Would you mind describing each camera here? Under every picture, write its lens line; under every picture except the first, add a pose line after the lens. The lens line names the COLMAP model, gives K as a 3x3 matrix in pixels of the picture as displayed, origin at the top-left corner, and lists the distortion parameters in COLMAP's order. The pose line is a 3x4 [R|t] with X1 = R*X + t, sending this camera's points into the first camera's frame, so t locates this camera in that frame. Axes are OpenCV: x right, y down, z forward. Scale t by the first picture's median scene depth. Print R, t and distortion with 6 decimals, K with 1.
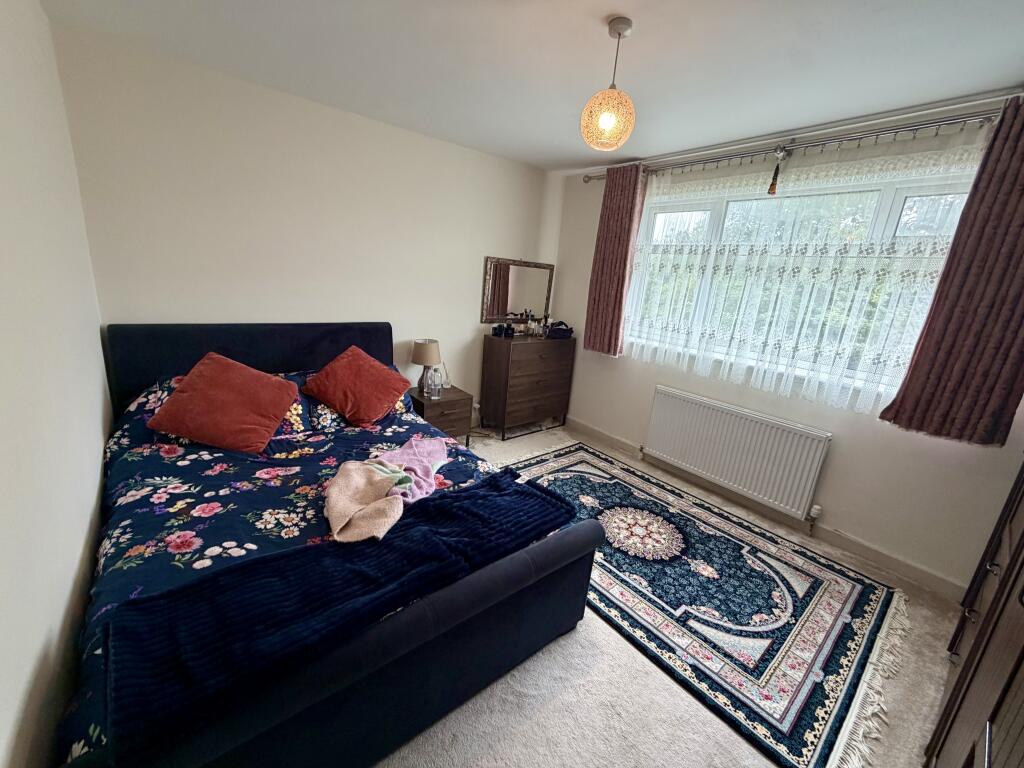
lens RADIAL K [[406.0, 0, 506.4], [0, 406.0, 383.8], [0, 0, 1]] dist [0.002806, -0.000104]
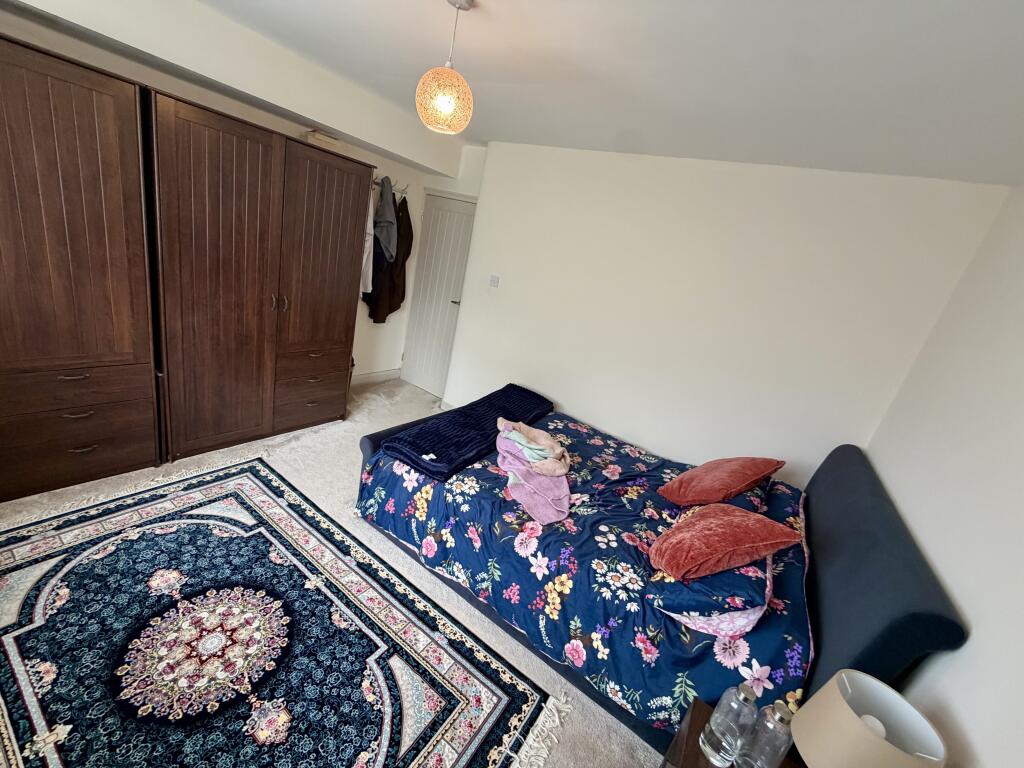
lens RADIAL K [[406.0, 0, 514.5], [0, 406.0, 384.4], [0, 0, 1]] dist [0.002806, -0.000104]
pose [[-0.906303, -0.174861, -0.384757, 0.297679], [-0.364847, 0.783208, 0.503460, -0.572328], [0.213310, 0.596665, -0.773621, 1.828037]]
